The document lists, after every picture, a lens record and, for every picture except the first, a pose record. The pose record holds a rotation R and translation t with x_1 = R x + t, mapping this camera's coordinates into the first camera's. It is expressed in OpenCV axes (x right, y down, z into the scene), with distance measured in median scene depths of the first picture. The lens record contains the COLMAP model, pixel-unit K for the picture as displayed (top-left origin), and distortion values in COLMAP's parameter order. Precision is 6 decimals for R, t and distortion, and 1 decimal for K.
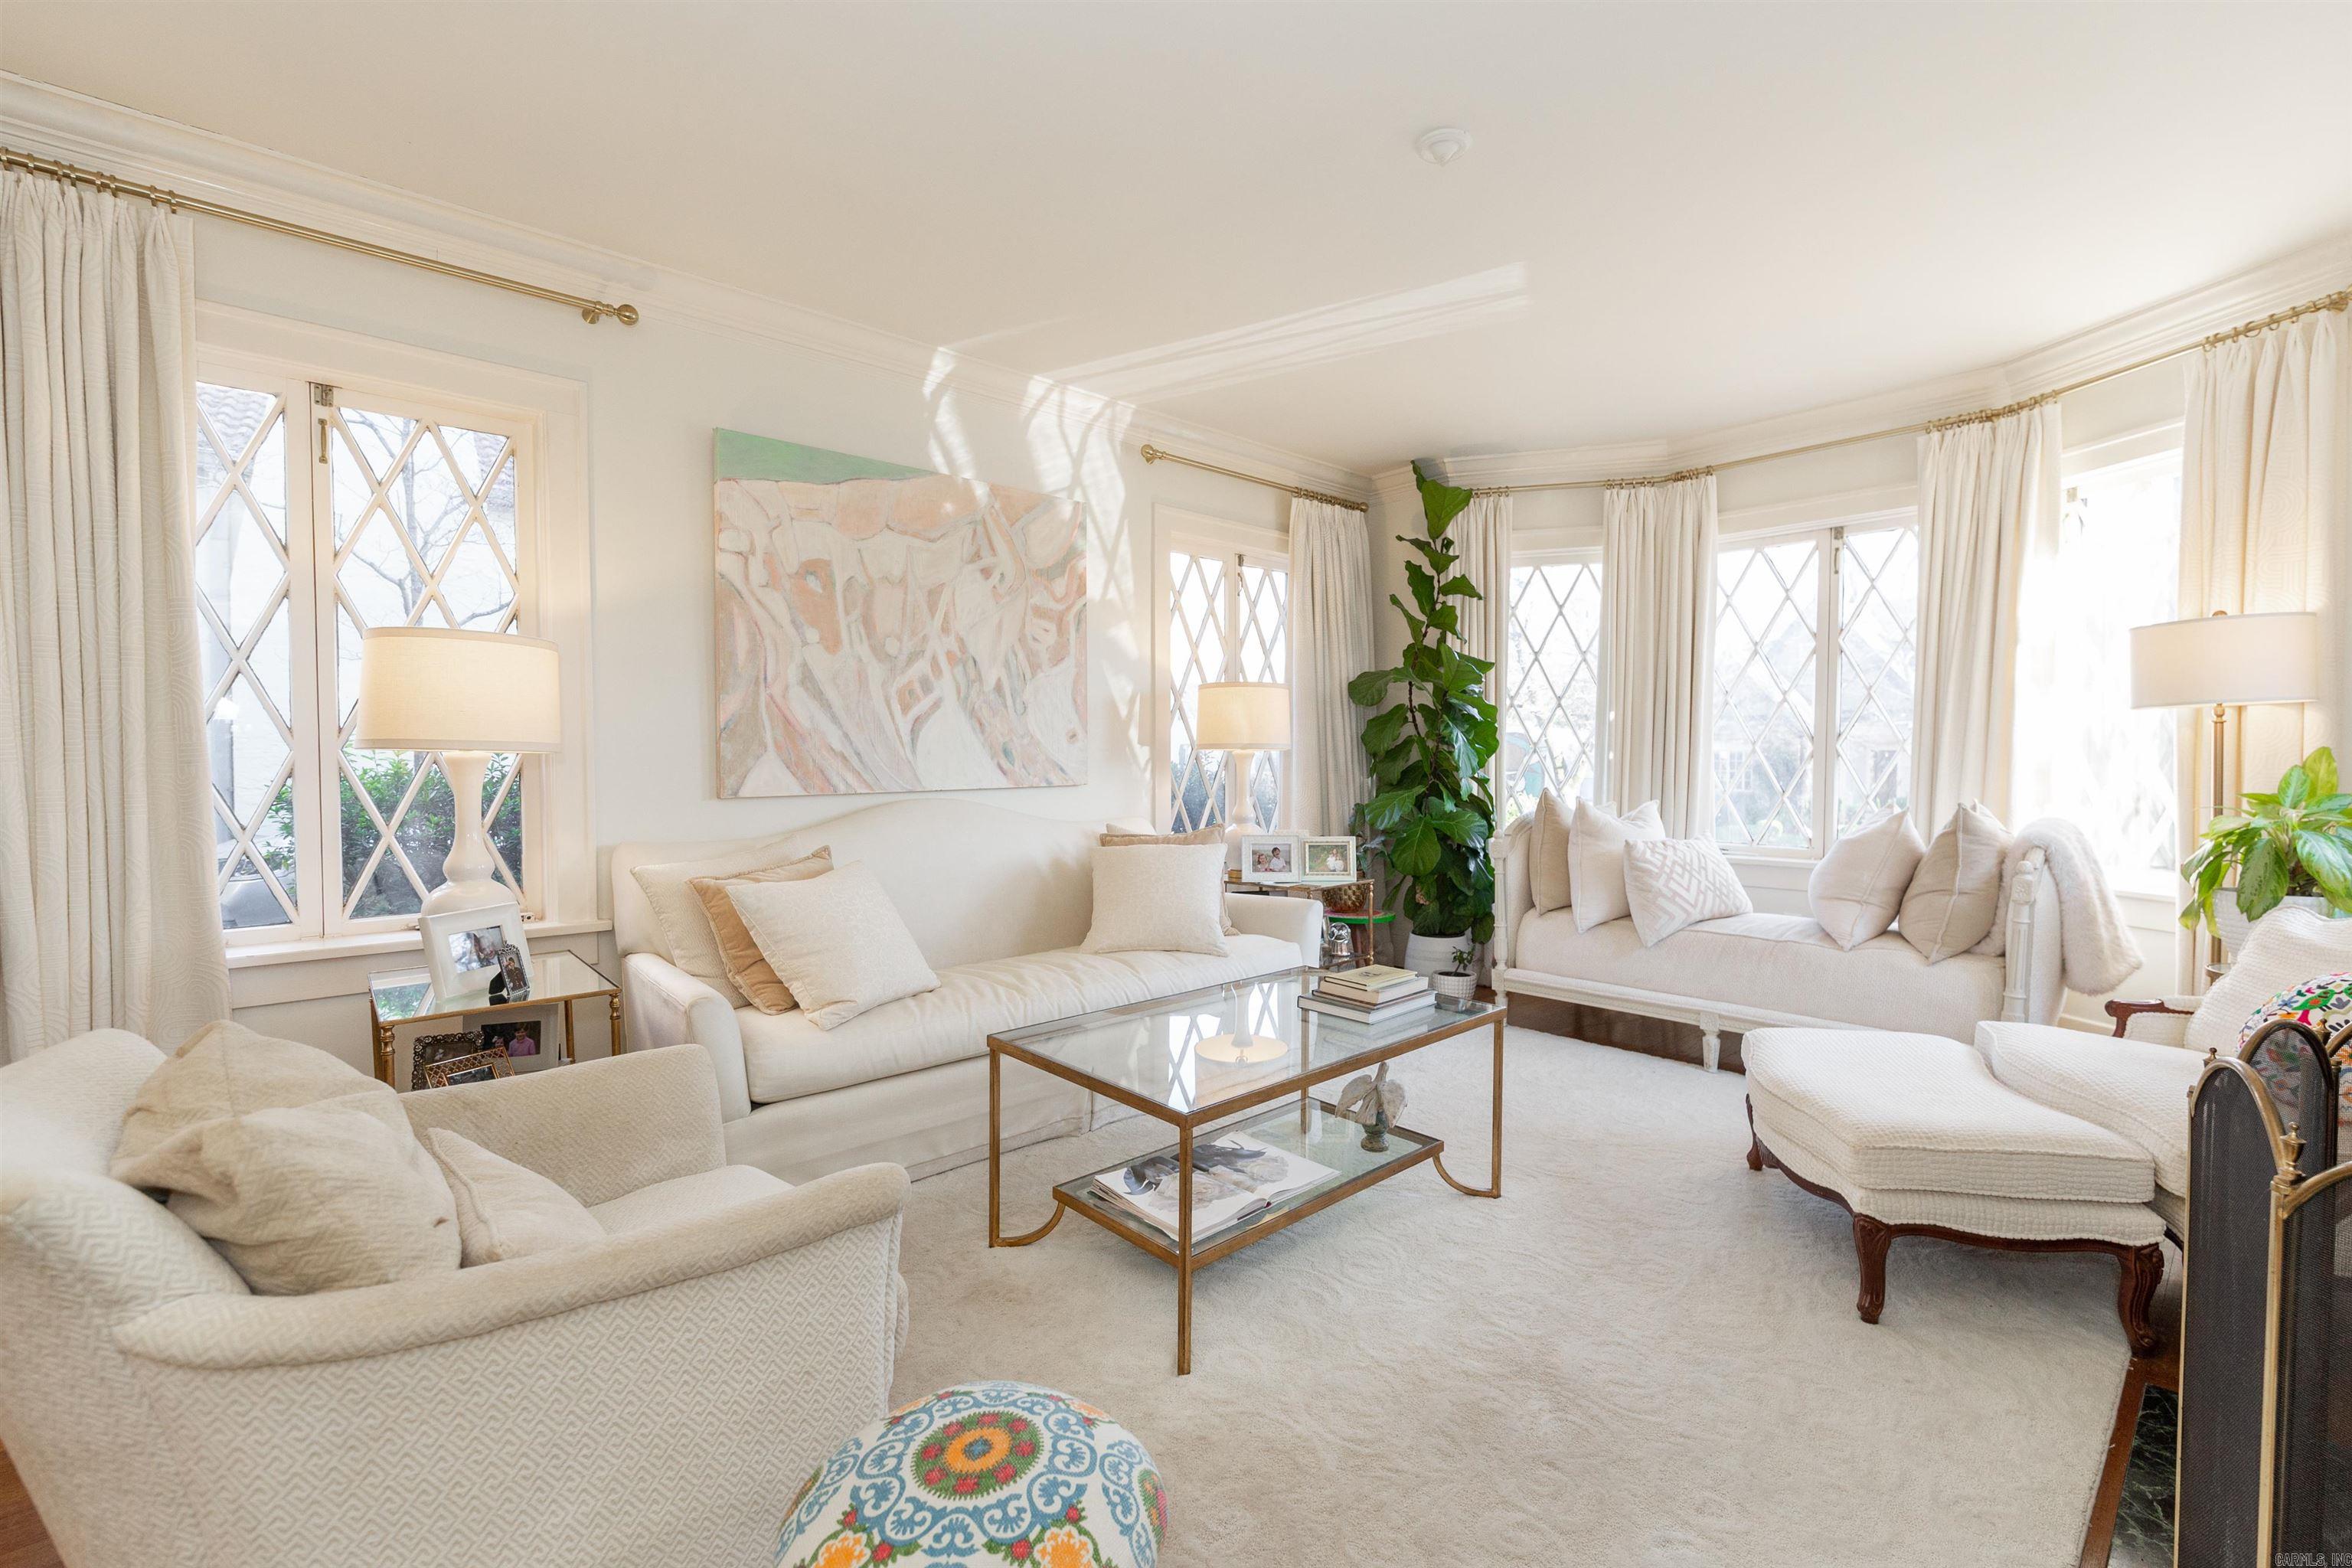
lens RADIAL K [[1026.6, 0, 1199.2], [0, 1026.6, 780.8], [0, 0, 1]] dist [0.005077, -0.002138]
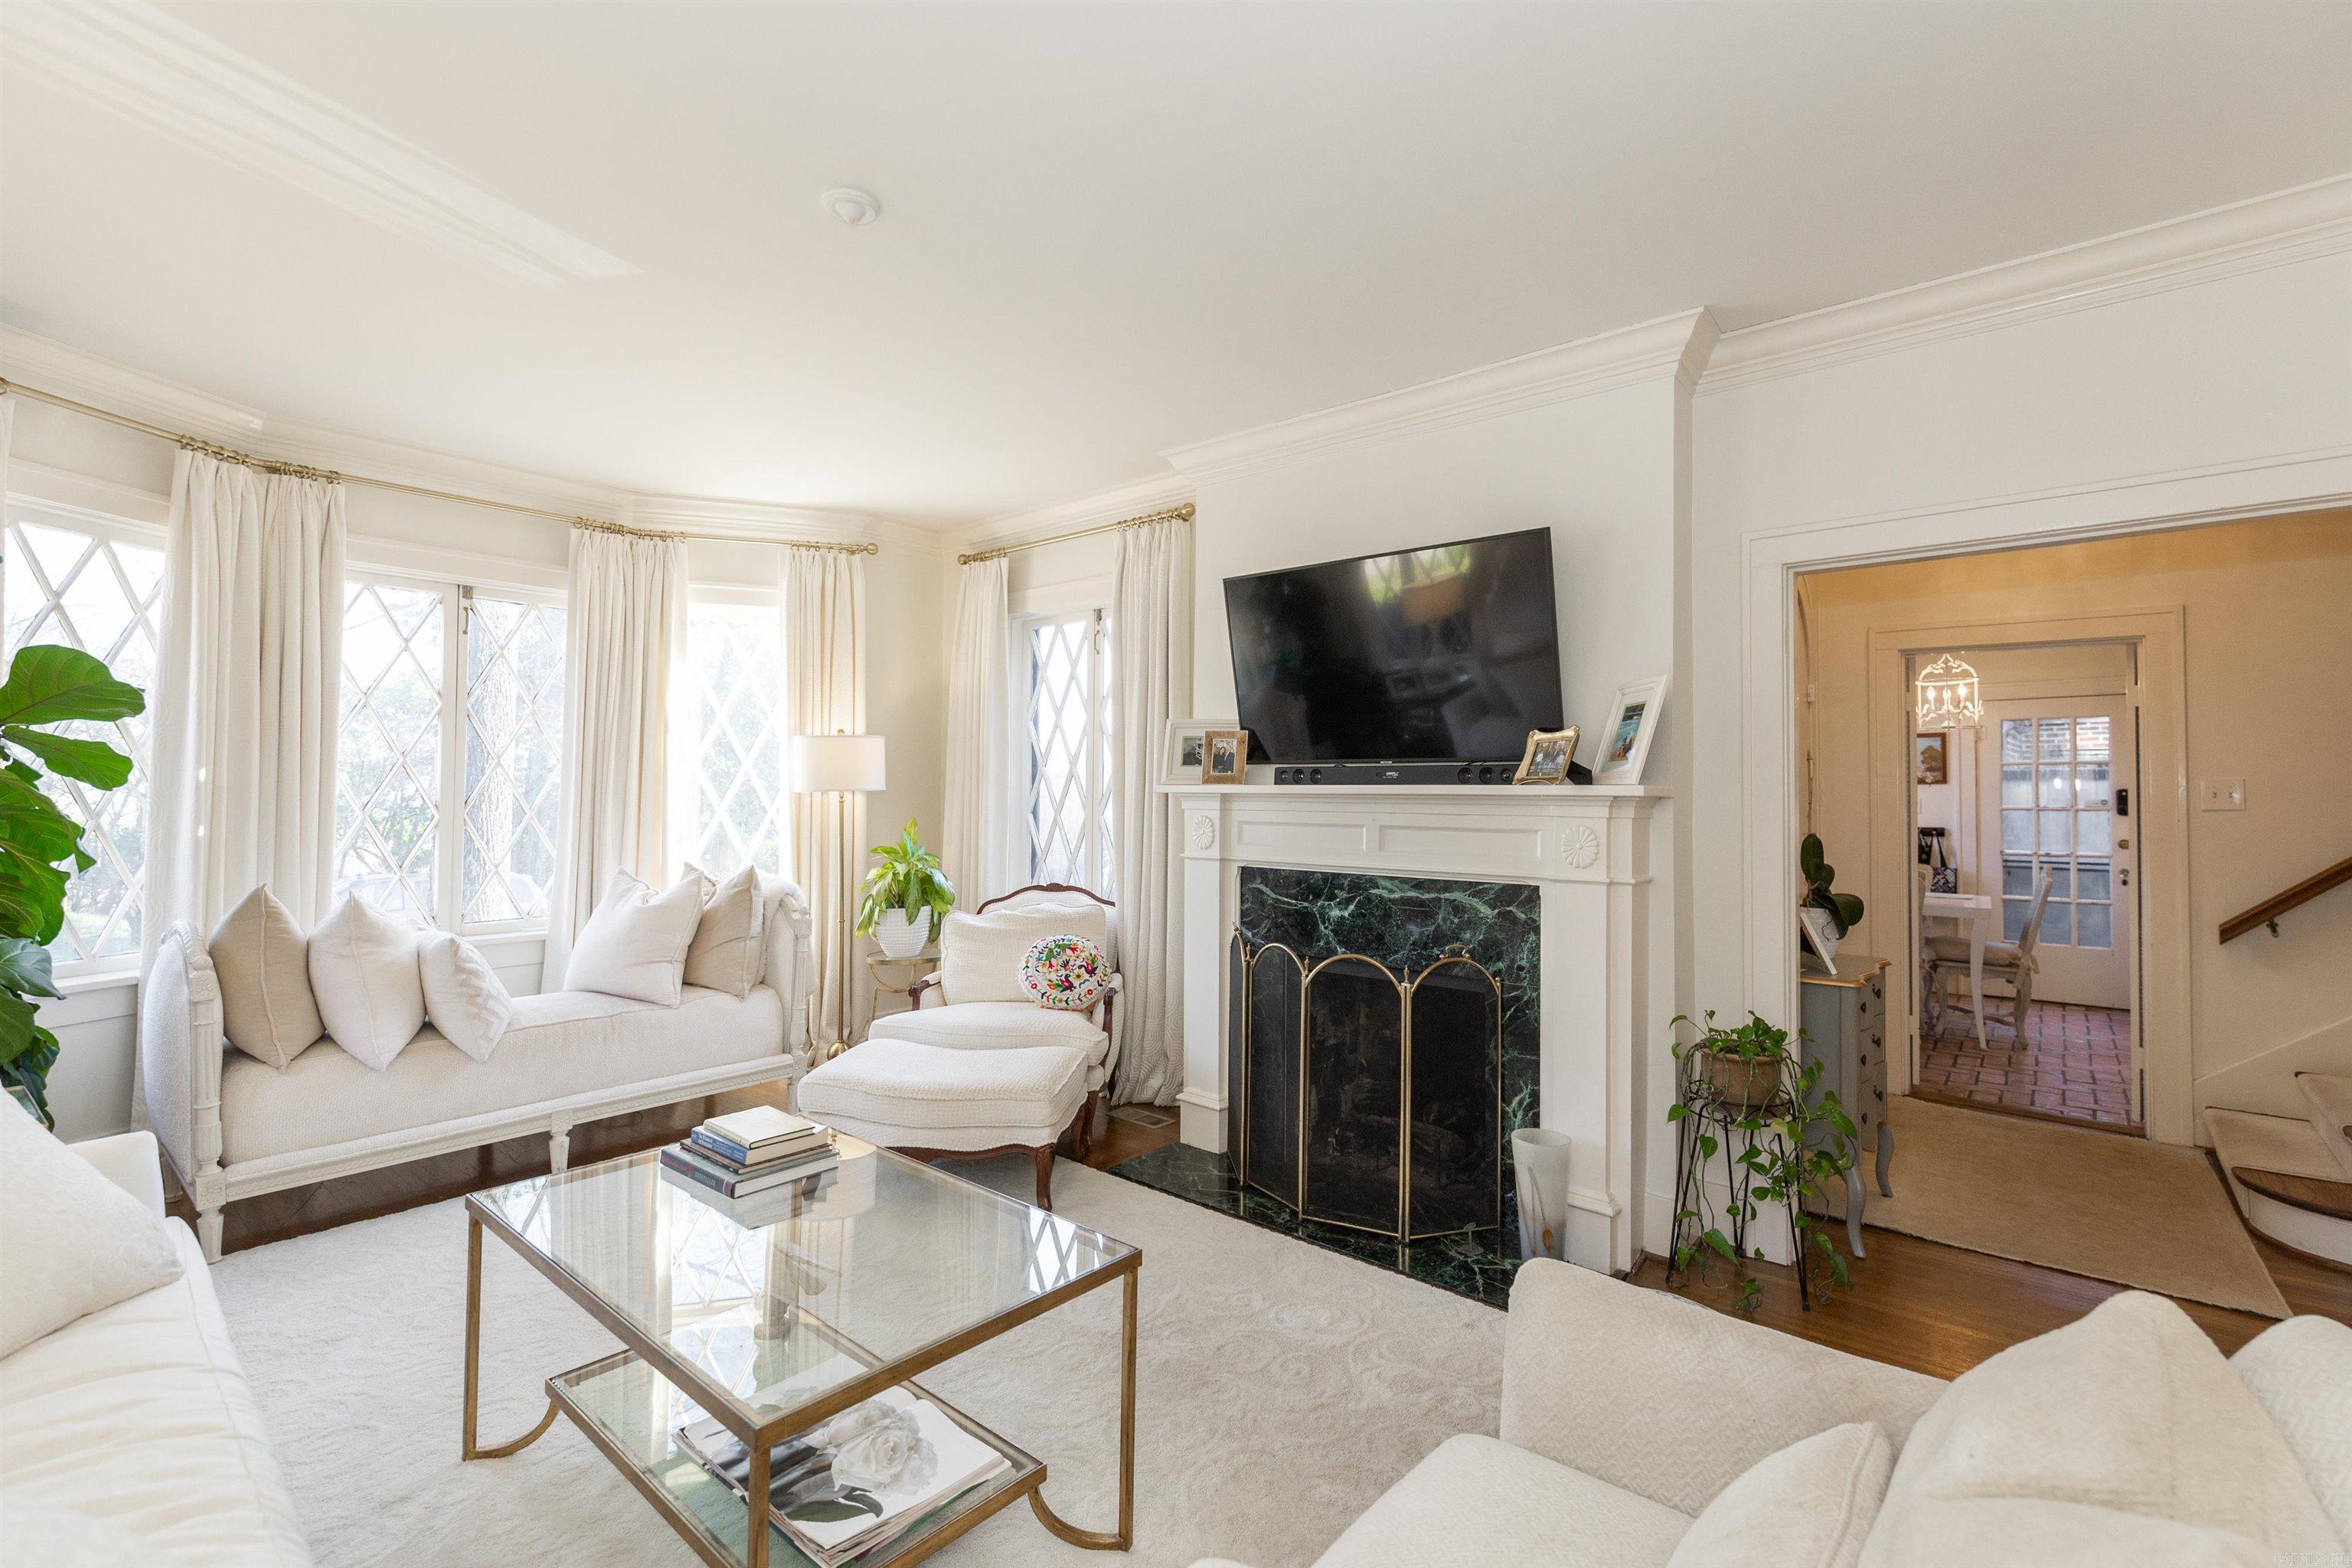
lens RADIAL K [[1026.6, 0, 1175.8], [0, 1026.6, 784.1], [0, 0, 1]] dist [0.005077, -0.002138]
pose [[-0.100816, 0.012975, 0.994820, -1.023904], [0.022772, 0.999683, -0.010730, -0.095410], [-0.994644, 0.021572, -0.101080, 1.142335]]
